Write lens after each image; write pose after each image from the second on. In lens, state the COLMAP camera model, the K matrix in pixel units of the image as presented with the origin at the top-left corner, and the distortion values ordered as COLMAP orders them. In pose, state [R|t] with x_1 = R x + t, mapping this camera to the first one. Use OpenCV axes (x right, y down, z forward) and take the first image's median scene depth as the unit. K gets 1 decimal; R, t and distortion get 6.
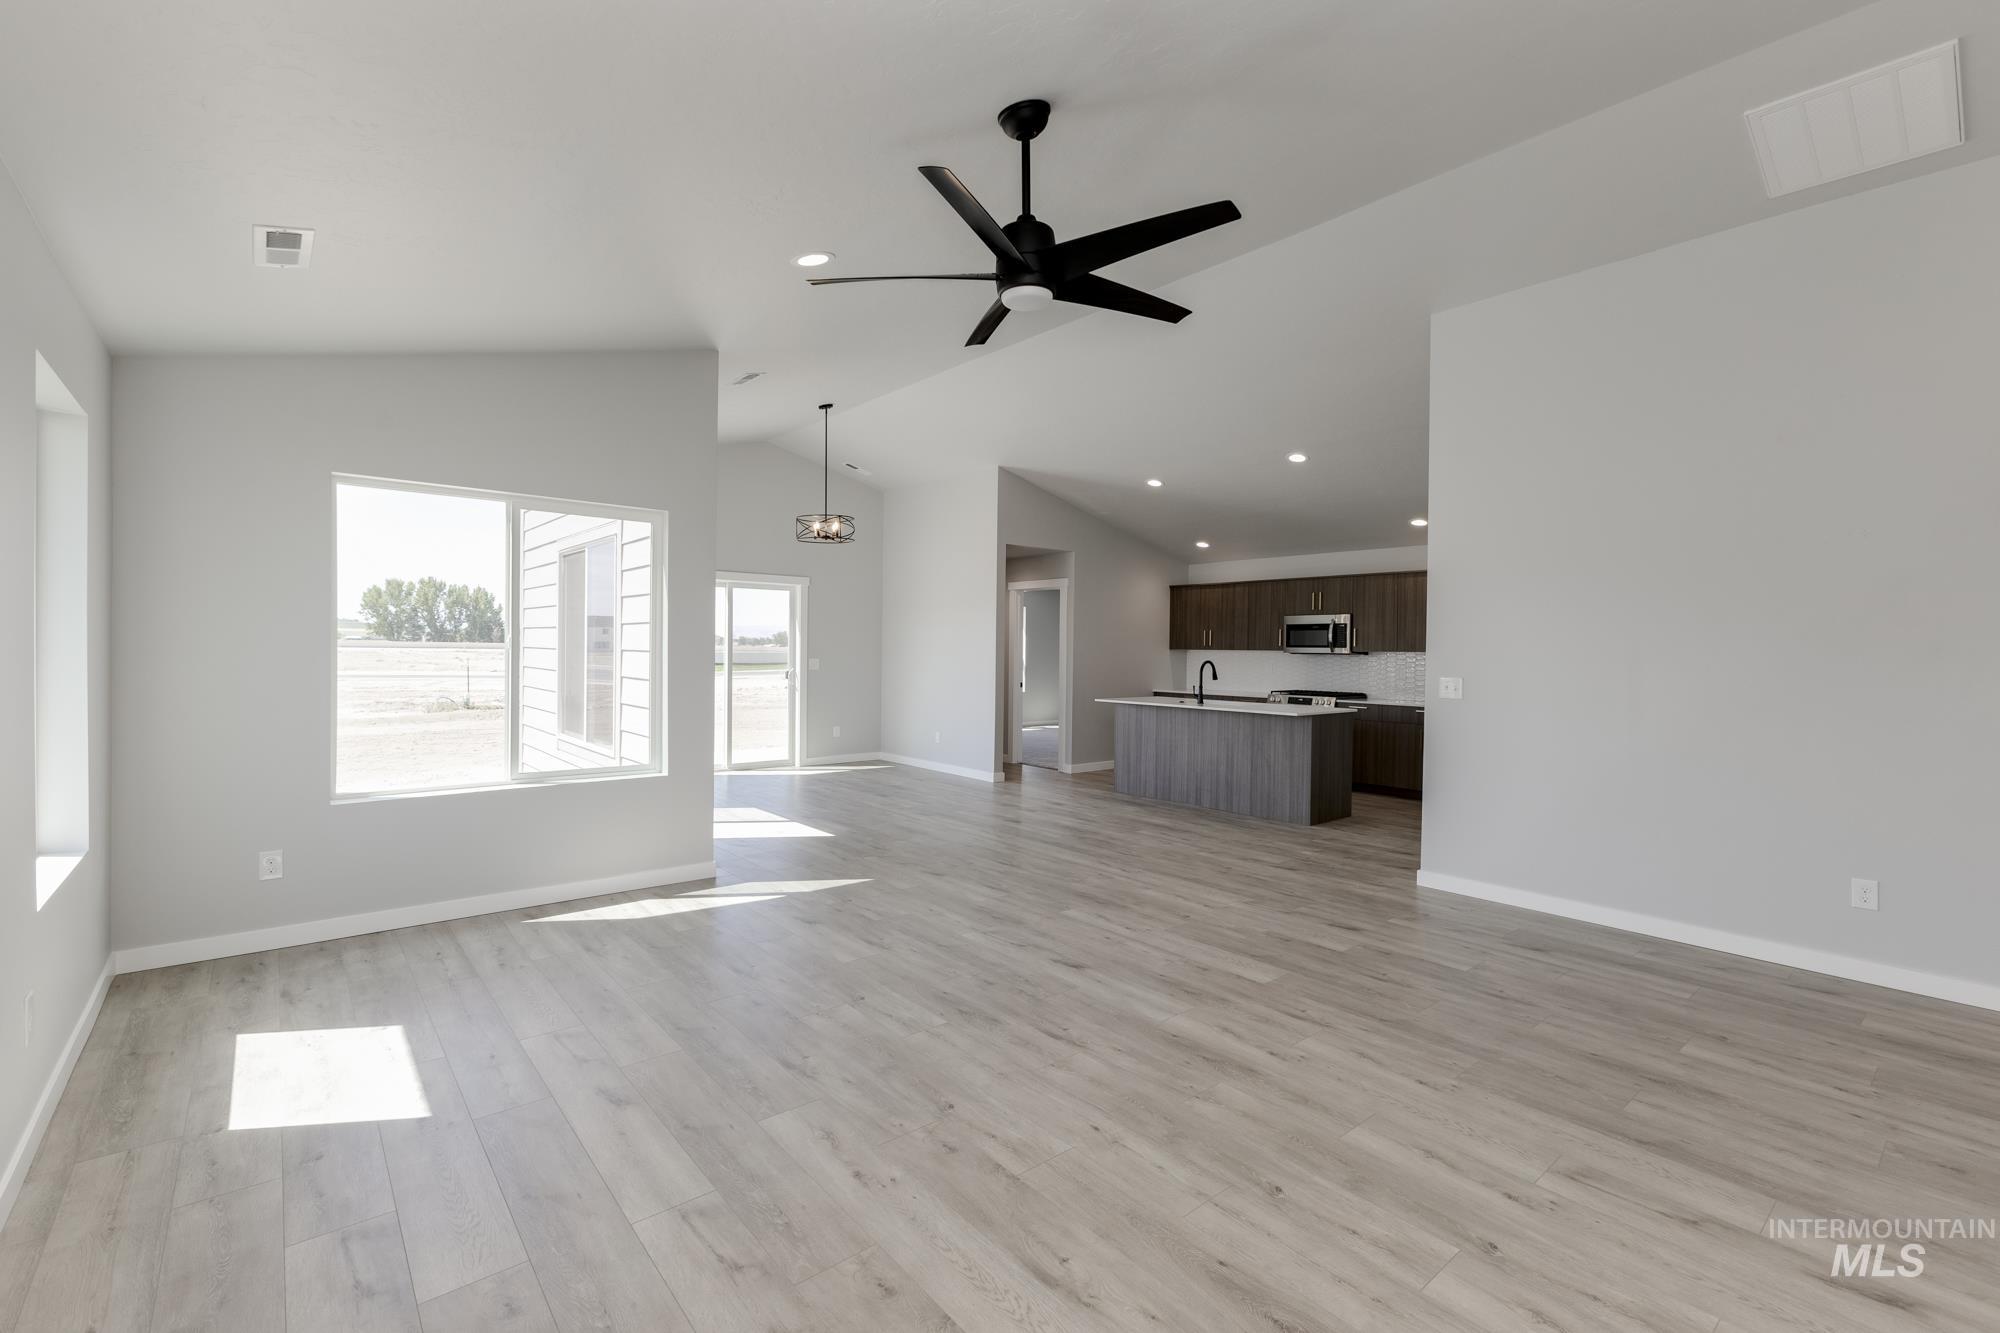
lens RADIAL K [[873.0, 0, 1007.1], [0, 873.0, 661.6], [0, 0, 1]] dist [0.010857, -0.004215]
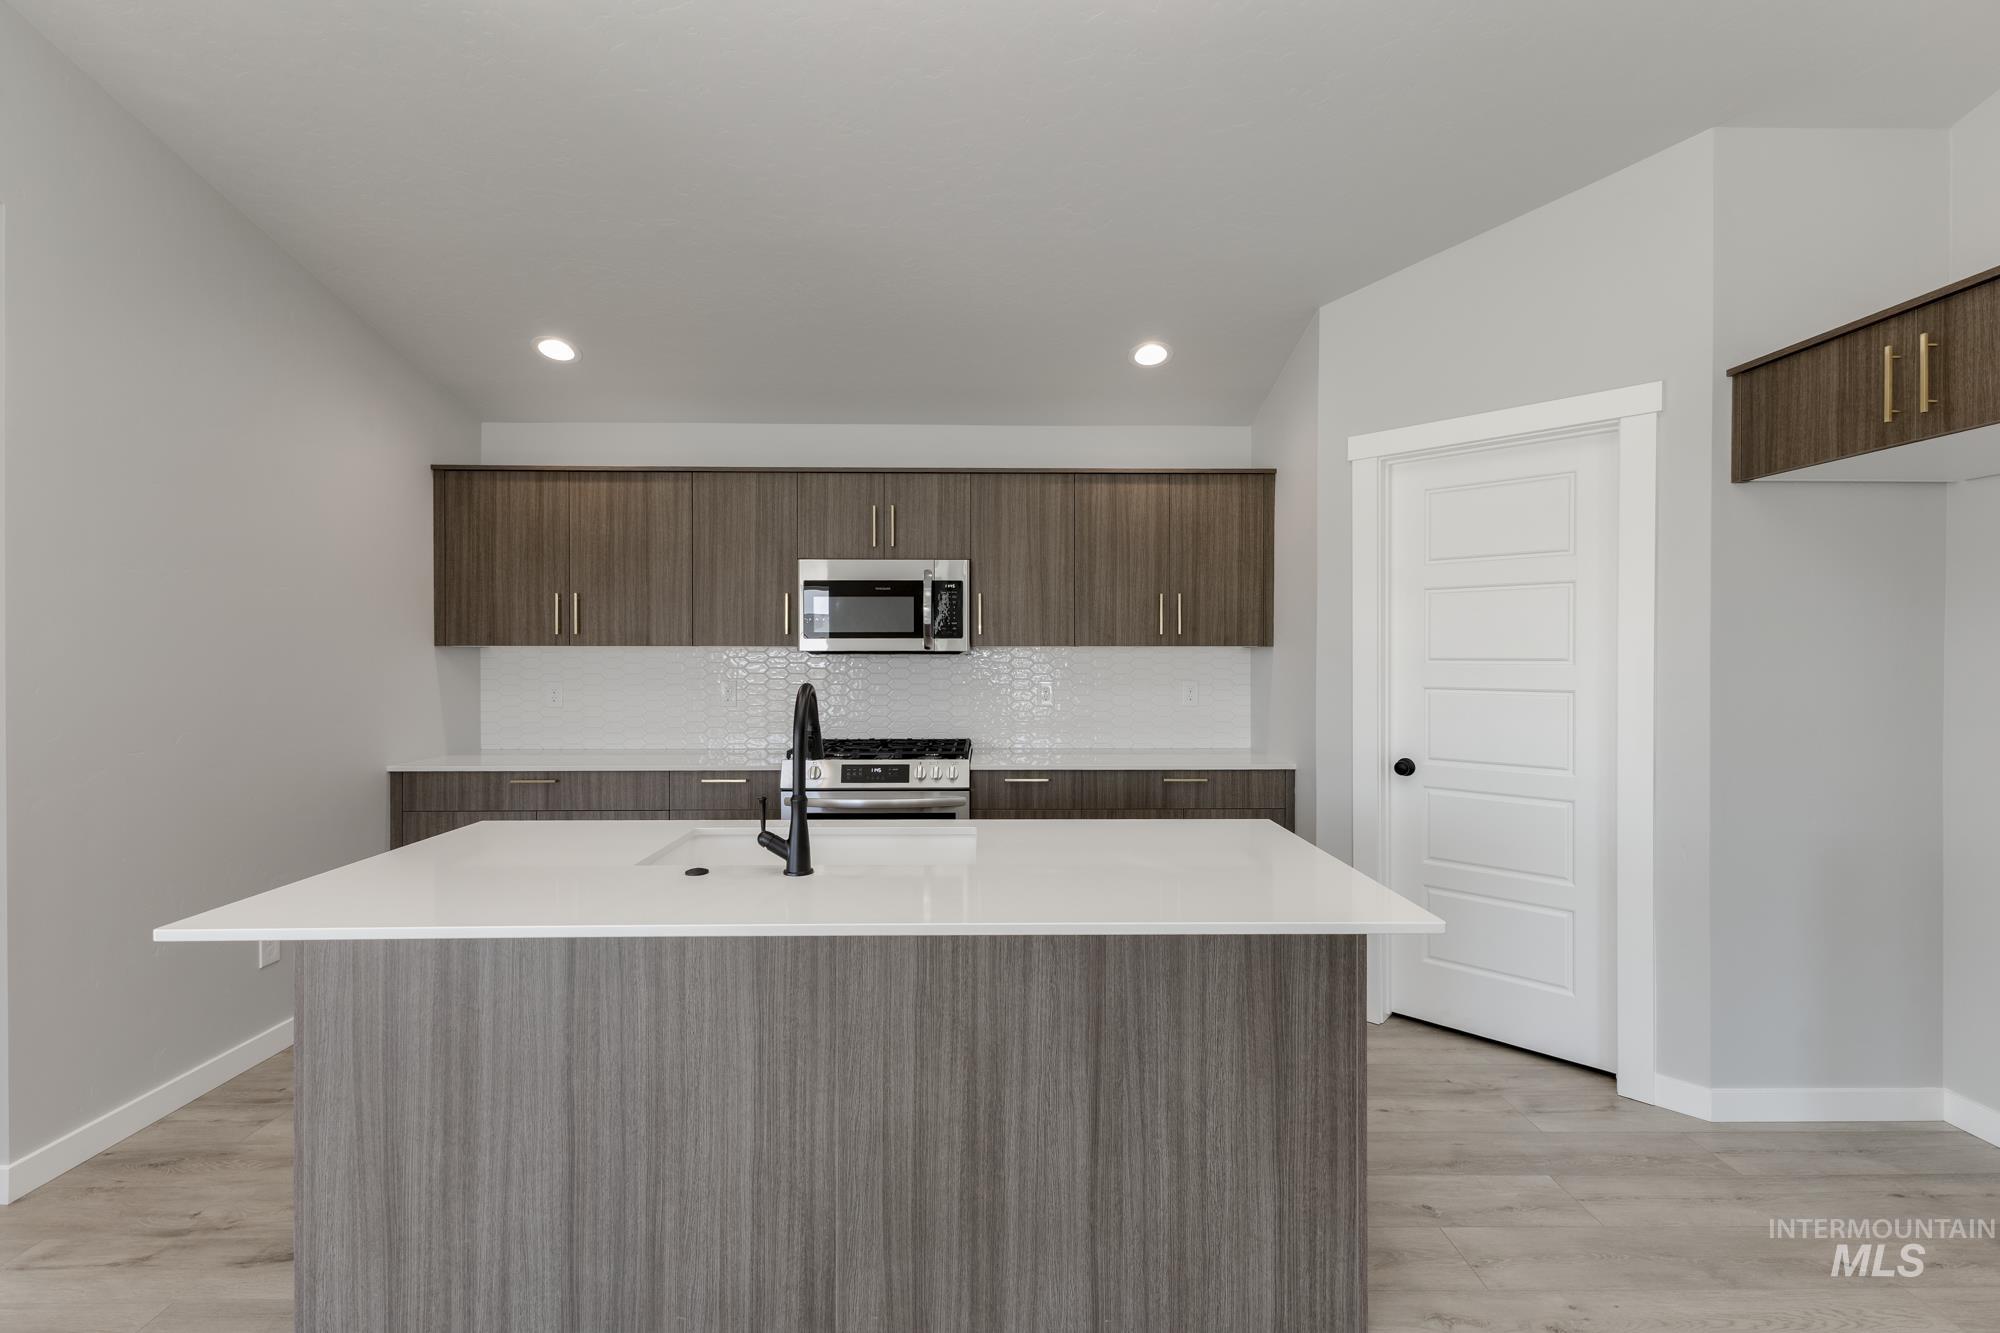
lens RADIAL K [[873.0, 0, 1001.0], [0, 873.0, 654.8], [0, 0, 1]] dist [0.010857, -0.004215]
pose [[0.638604, -0.019042, 0.769300, 0.062540], [0.018055, 0.999789, 0.009759, -0.009947], [-0.769324, 0.007658, 0.638813, 0.634169]]
